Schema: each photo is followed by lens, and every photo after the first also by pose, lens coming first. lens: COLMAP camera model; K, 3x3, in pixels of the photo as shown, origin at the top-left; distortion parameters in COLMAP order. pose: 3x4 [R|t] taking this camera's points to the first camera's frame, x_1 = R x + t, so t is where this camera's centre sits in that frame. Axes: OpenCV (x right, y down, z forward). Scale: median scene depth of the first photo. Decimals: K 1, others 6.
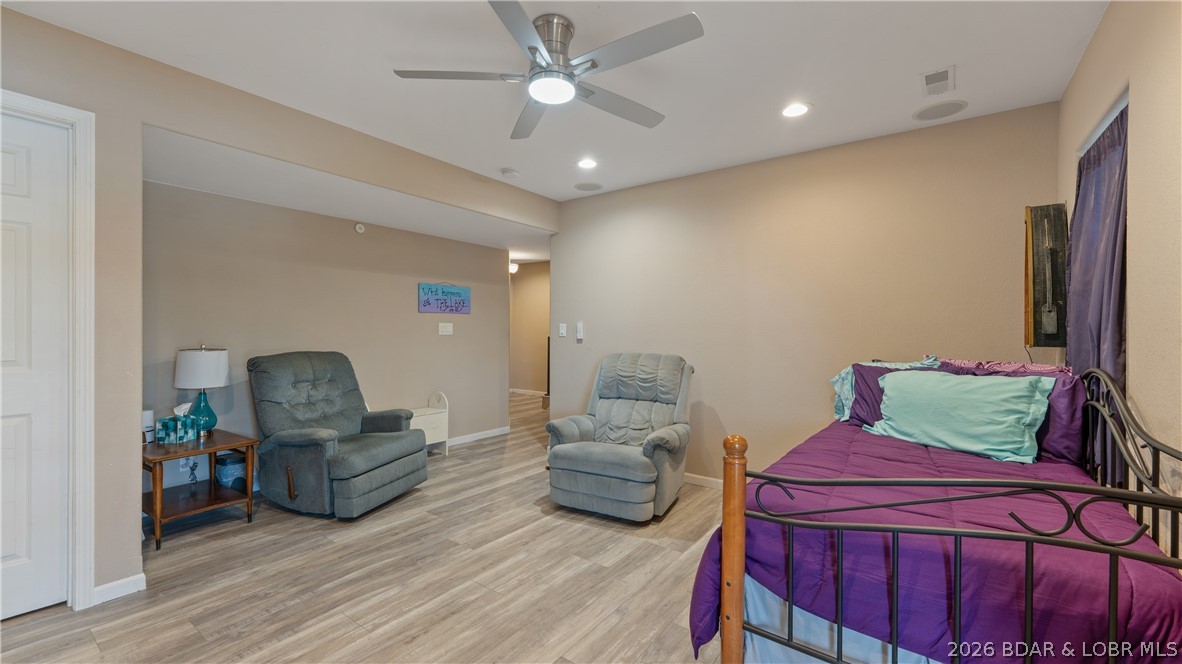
lens RADIAL K [[483.5, 0, 592.5], [0, 483.5, 337.9], [0, 0, 1]] dist [0.008320, -0.001329]
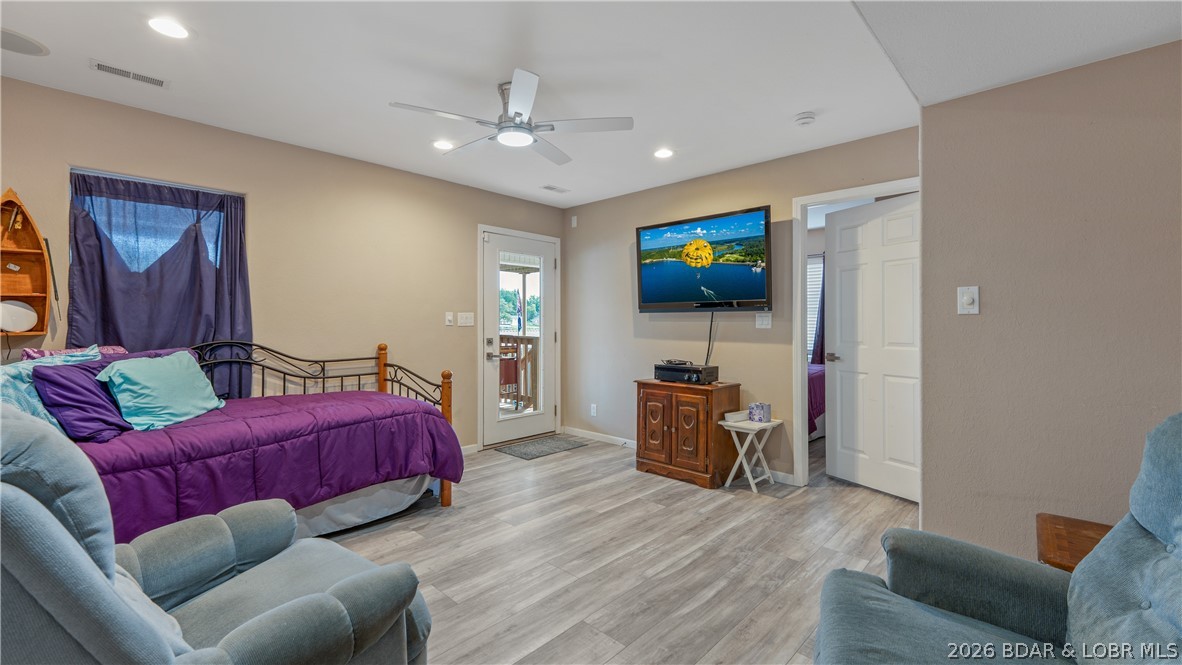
lens RADIAL K [[483.5, 0, 597.2], [0, 483.5, 343.0], [0, 0, 1]] dist [0.008320, -0.001329]
pose [[-0.992939, -0.007067, 0.118411, -0.400818], [-0.000923, 0.998654, 0.051857, -0.025629], [-0.118619, 0.051381, -0.991610, 1.946055]]
